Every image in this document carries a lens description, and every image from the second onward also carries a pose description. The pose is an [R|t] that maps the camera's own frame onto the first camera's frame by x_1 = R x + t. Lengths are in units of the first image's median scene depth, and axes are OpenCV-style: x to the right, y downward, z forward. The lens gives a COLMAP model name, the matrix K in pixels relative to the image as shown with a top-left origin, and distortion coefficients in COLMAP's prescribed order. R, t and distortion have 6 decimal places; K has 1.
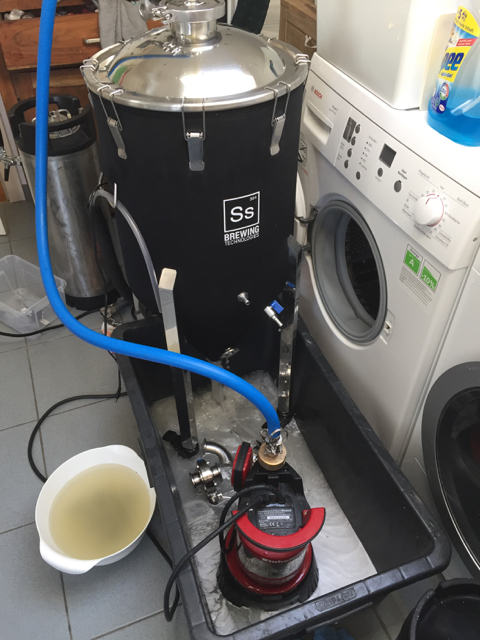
lens RADIAL K [[540.8, 0, 238.3], [0, 540.8, 323.0], [0, 0, 1]] dist [0.082907, -0.097162]
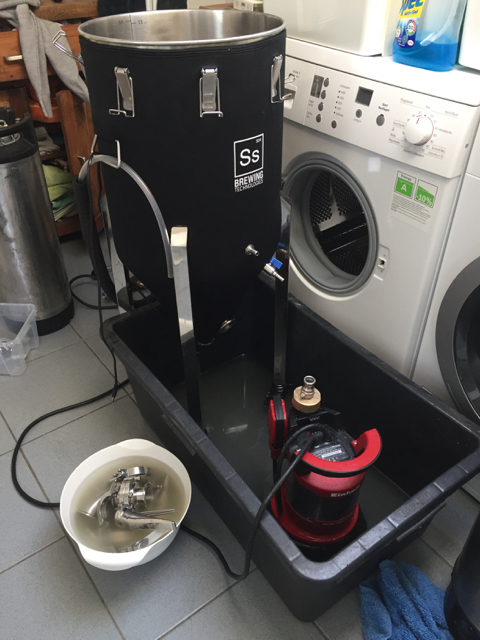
lens RADIAL K [[540.8, 0, 235.8], [0, 540.8, 320.9], [0, 0, 1]] dist [0.082907, -0.097162]
pose [[0.962801, -0.159089, 0.218415, -0.289599], [0.183697, 0.978157, -0.097286, 0.196158], [-0.198167, 0.133790, 0.970994, 0.042173]]
